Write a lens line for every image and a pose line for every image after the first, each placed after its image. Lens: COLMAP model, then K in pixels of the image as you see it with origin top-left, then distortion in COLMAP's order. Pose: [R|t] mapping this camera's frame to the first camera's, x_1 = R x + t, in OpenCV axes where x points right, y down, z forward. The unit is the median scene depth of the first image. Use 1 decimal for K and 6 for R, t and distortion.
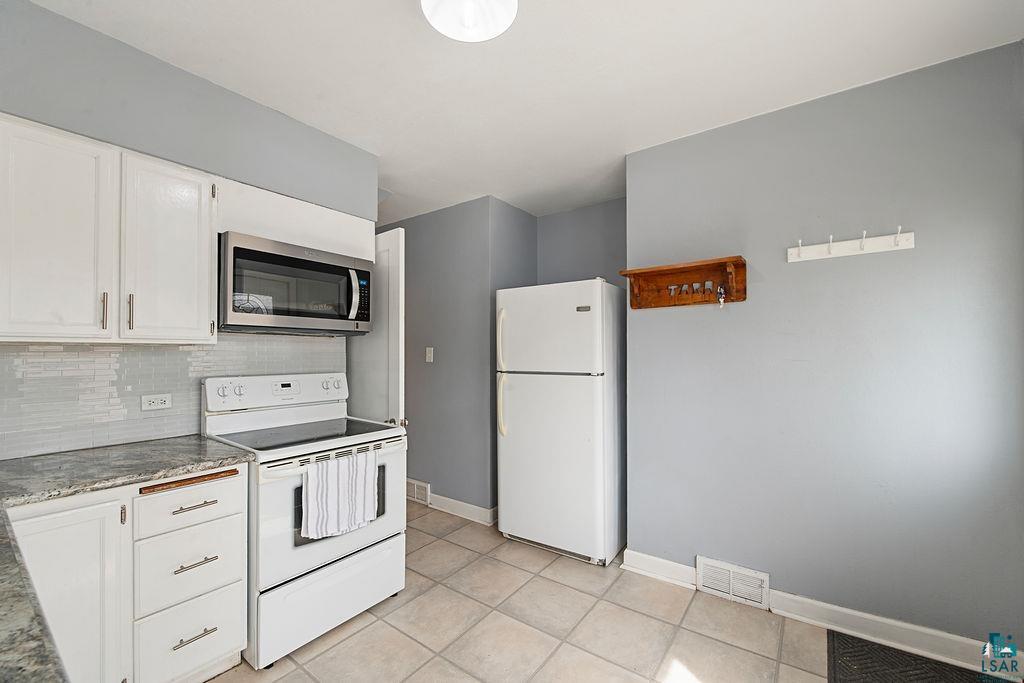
lens RADIAL K [[415.0, 0, 517.0], [0, 415.0, 349.9], [0, 0, 1]] dist [-0.010345, -0.001441]
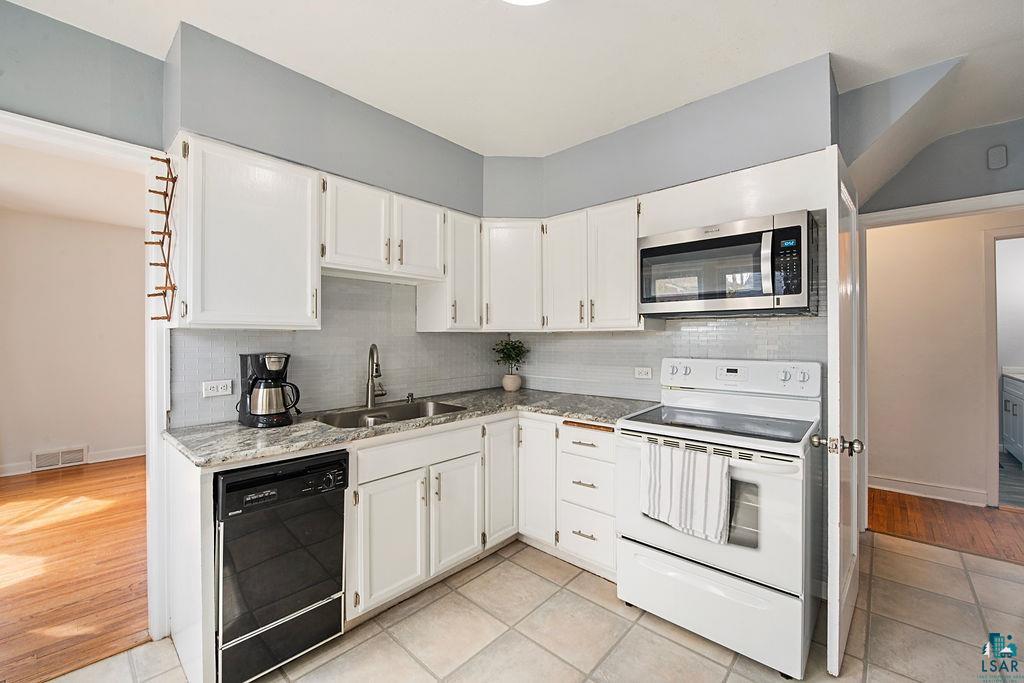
lens RADIAL K [[415.0, 0, 518.9], [0, 415.0, 339.6], [0, 0, 1]] dist [-0.010345, -0.001441]
pose [[-0.113869, 0.003331, -0.993490, 0.600644], [0.010736, 0.999940, 0.002122, 0.008752], [0.993438, -0.010425, -0.113898, 0.828407]]
